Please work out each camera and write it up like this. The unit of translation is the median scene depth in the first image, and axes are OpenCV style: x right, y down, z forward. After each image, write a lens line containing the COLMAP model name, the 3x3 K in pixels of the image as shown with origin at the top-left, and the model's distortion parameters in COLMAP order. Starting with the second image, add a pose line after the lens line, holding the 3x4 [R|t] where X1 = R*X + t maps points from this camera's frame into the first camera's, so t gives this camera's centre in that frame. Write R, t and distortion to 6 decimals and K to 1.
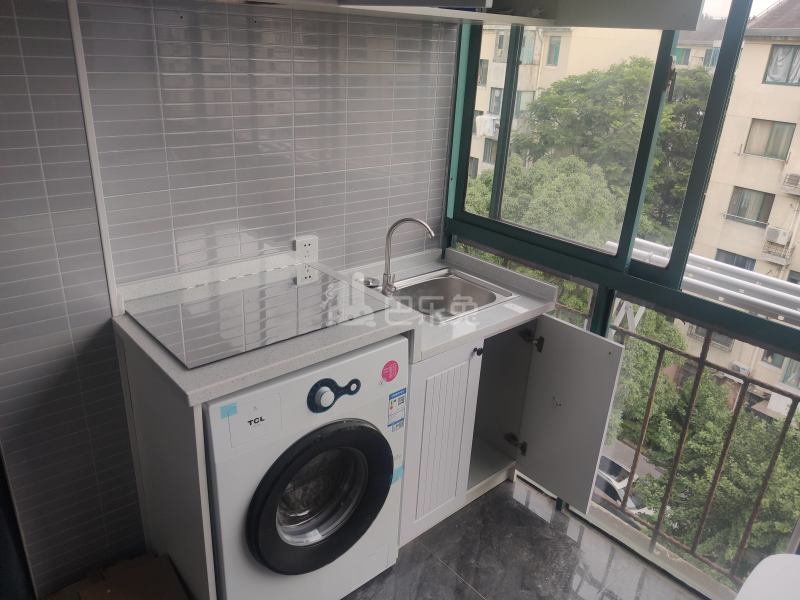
lens RADIAL K [[608.1, 0, 400.0], [0, 608.1, 300.0], [0, 0, 1]] dist [0.035531, -0.043537]
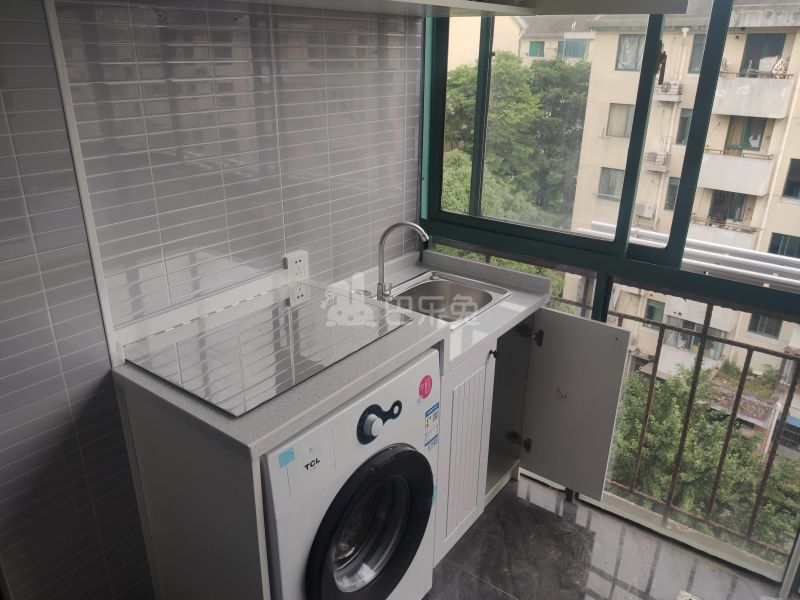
lens RADIAL K [[611.6, 0, 396.8], [0, 611.6, 298.7], [0, 0, 1]] dist [0.040050, -0.065970]
pose [[0.978894, -0.110768, 0.171746, -0.165252], [0.111744, 0.993729, 0.004008, -0.021028], [-0.171113, 0.015268, 0.985133, 0.064333]]
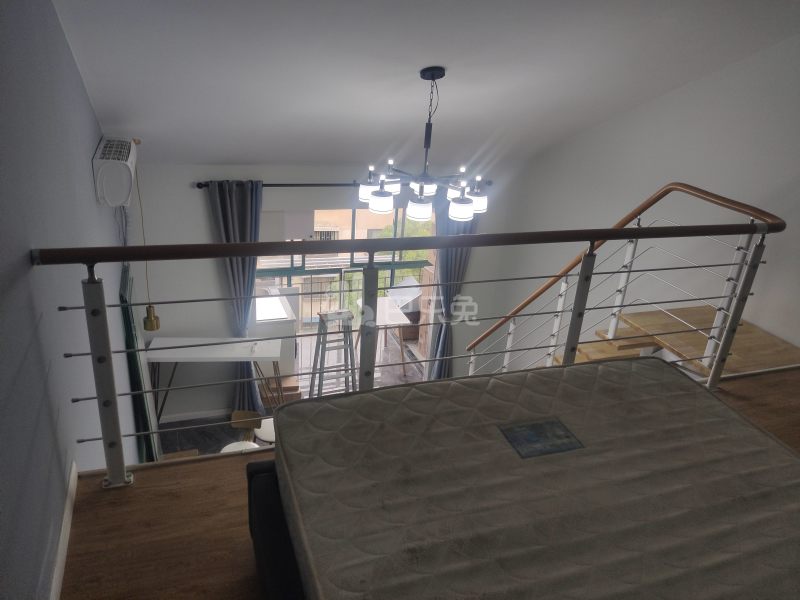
lens RADIAL K [[611.6, 0, 396.8], [0, 611.6, 298.7], [0, 0, 1]] dist [0.040050, -0.065970]
pose [[0.366691, -0.369501, 0.853819, -2.750924], [0.323394, 0.911141, 0.255419, -0.645664], [-0.872327, 0.182460, 0.453601, -1.341427]]
